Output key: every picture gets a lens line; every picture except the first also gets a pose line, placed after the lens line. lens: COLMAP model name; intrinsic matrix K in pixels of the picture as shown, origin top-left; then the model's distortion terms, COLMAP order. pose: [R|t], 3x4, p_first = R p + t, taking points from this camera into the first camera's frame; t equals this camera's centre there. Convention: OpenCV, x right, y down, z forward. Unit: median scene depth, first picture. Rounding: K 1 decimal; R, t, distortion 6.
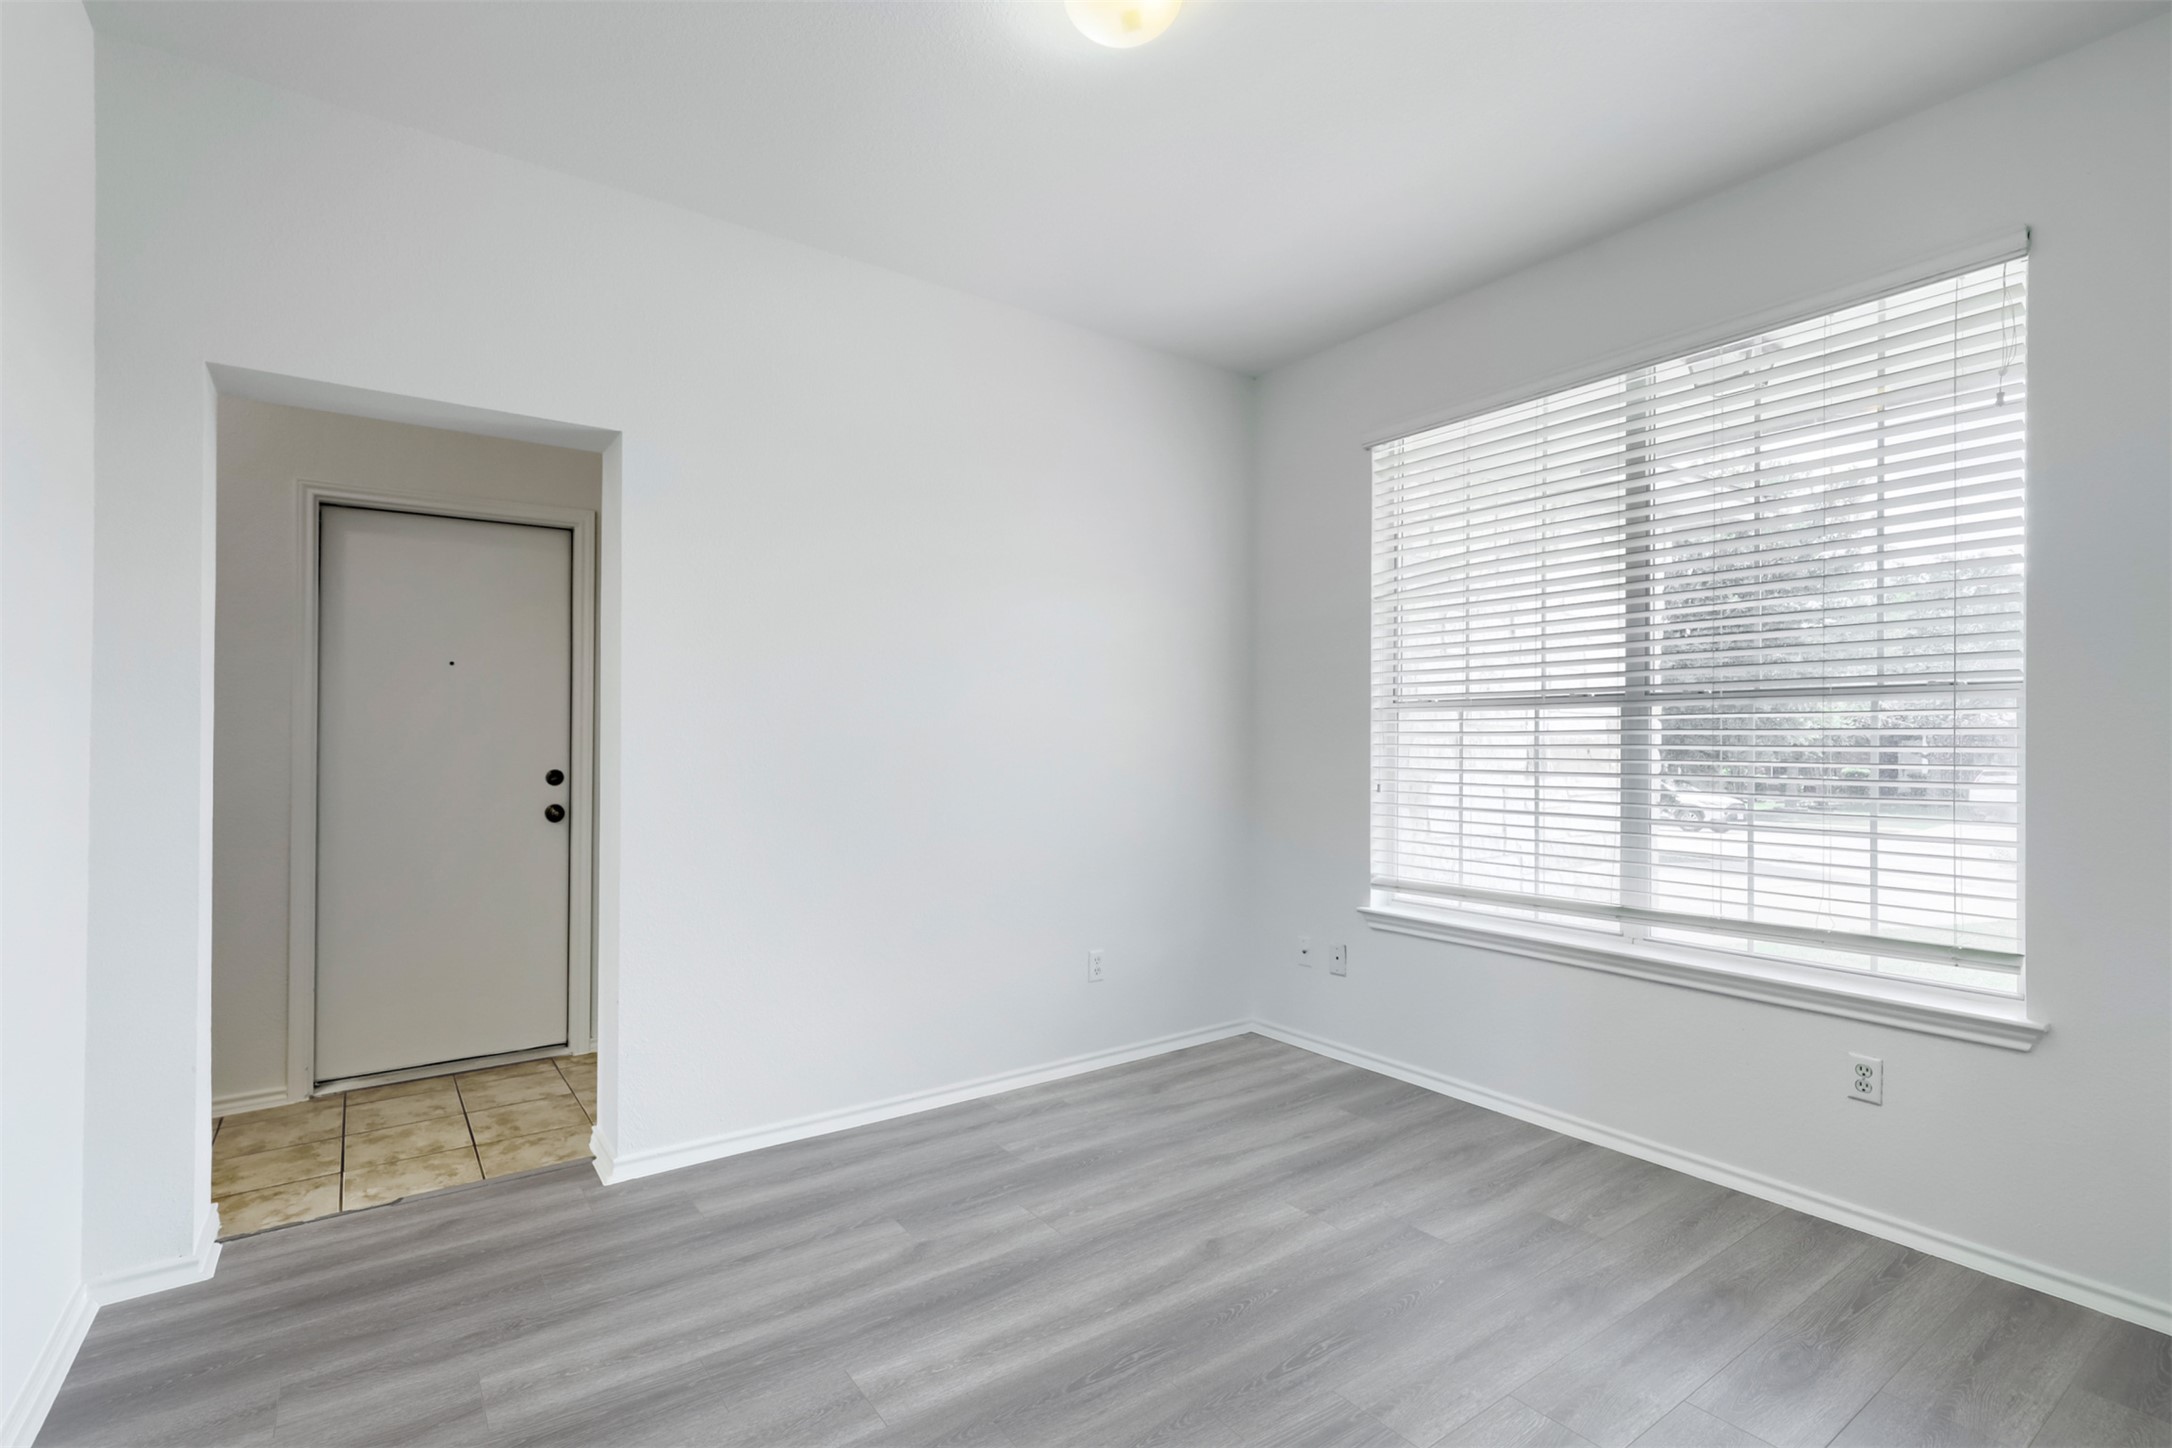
lens RADIAL K [[1005.6, 0, 1082.8], [0, 1005.6, 722.8], [0, 0, 1]] dist [0.004894, 0.001569]
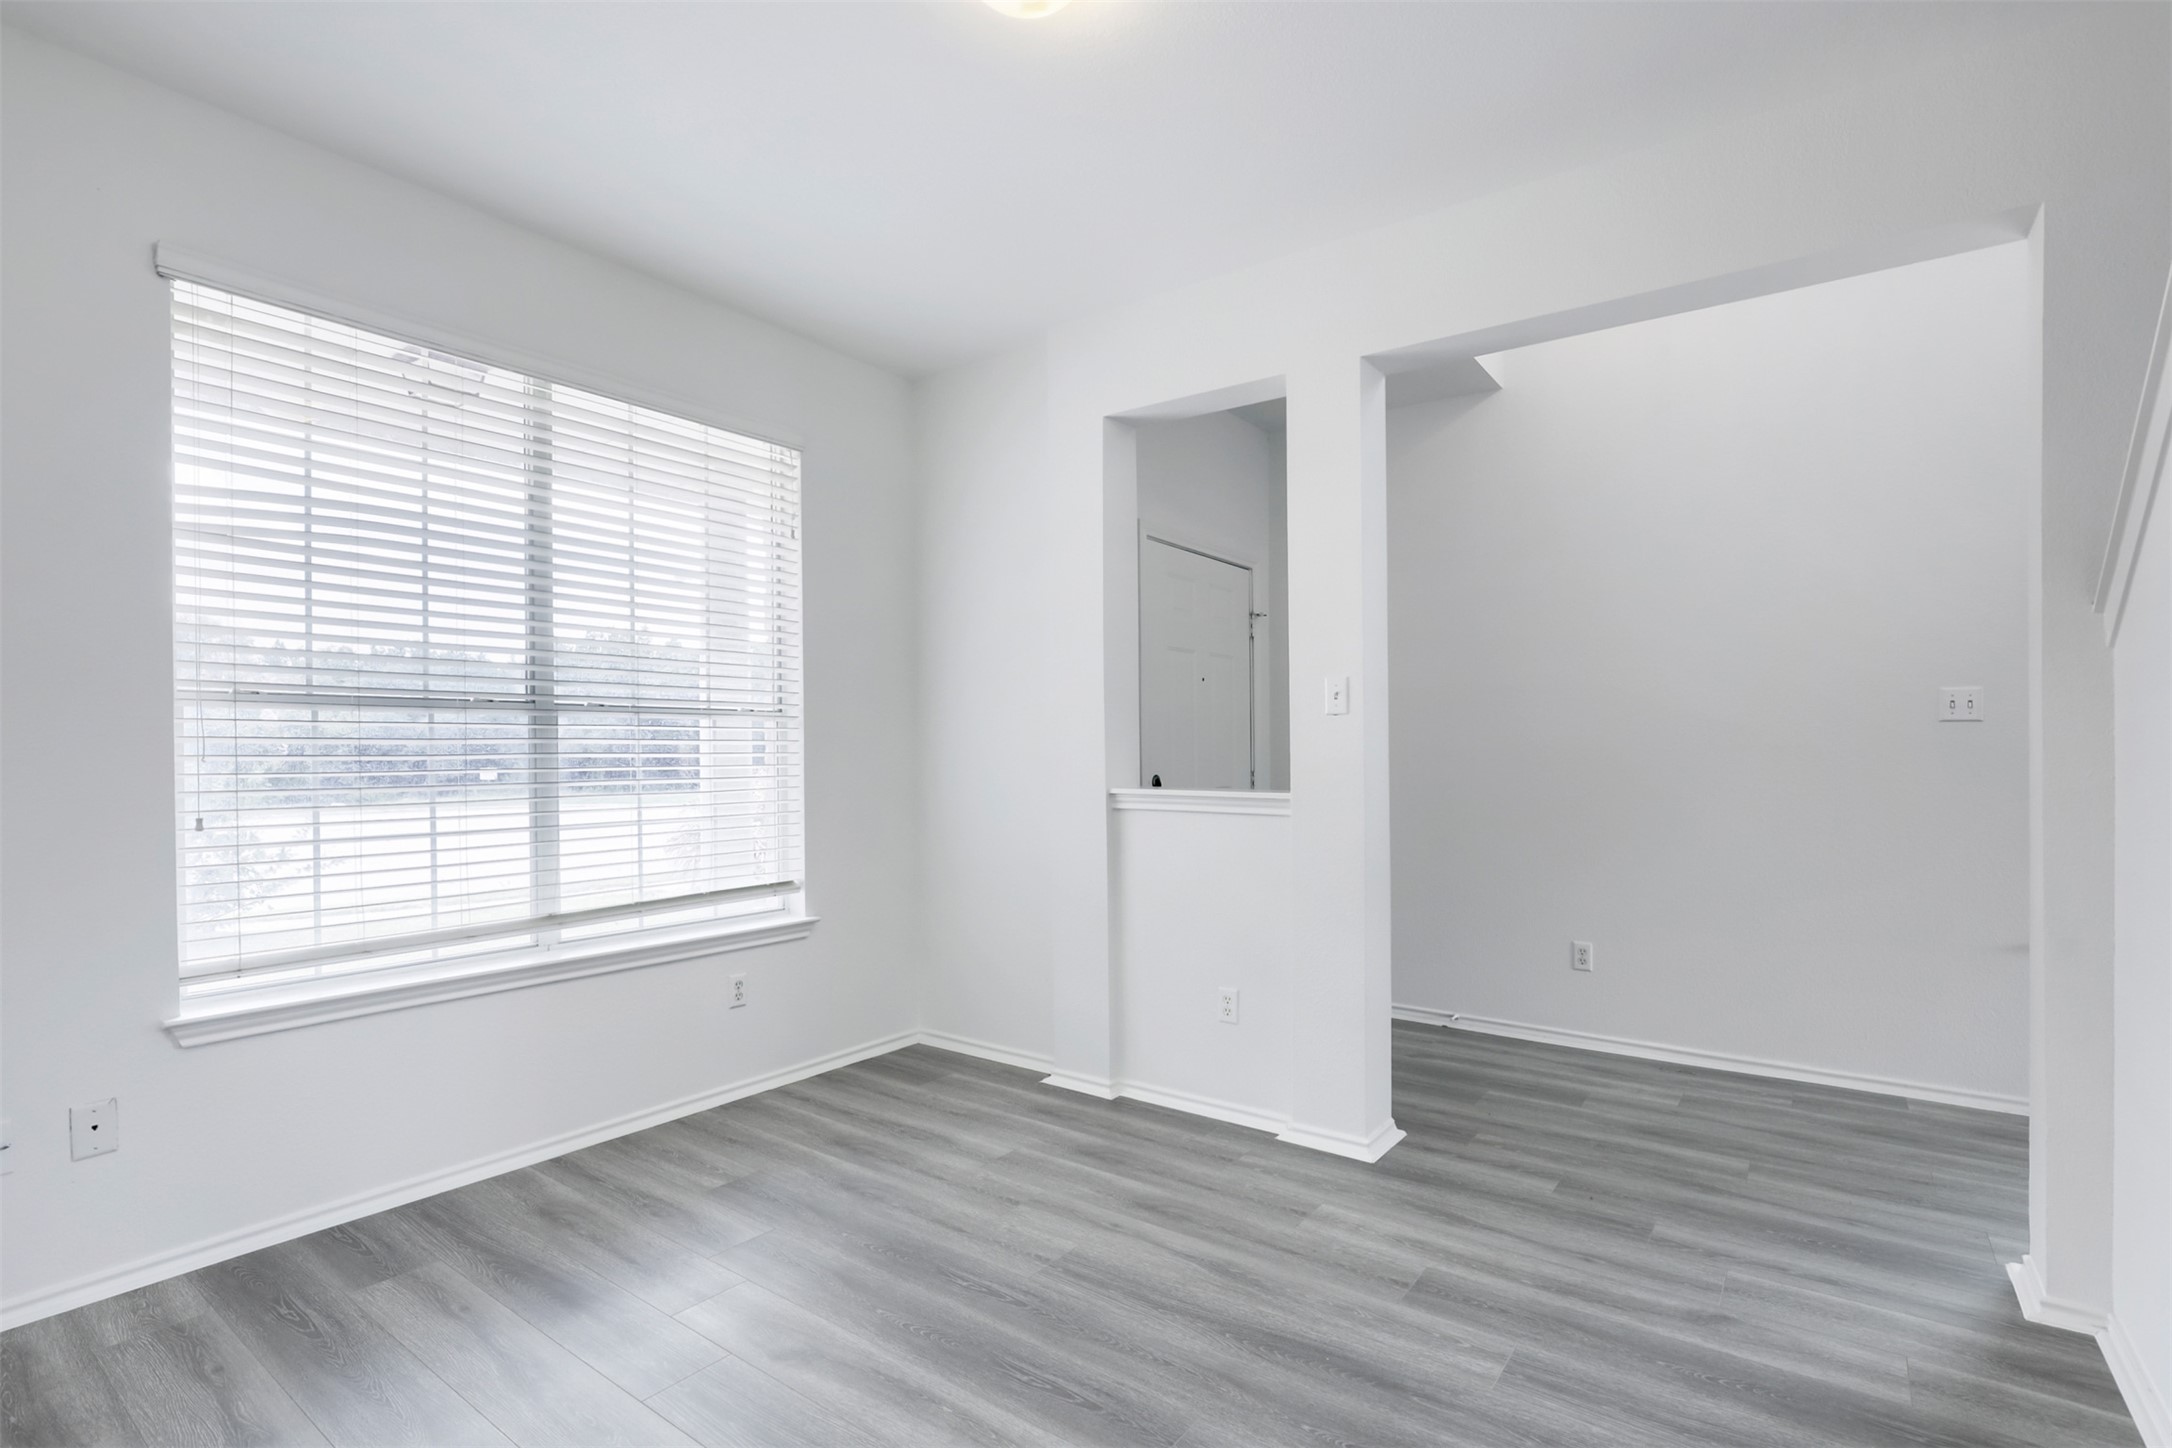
lens RADIAL K [[1005.6, 0, 1056.3], [0, 1005.6, 759.4], [0, 0, 1]] dist [0.004894, 0.001569]
pose [[-0.275458, -0.008637, 0.961274, -0.575914], [-0.017011, 0.999847, 0.004109, 0.015145], [-0.961162, -0.015220, -0.275563, 0.807702]]
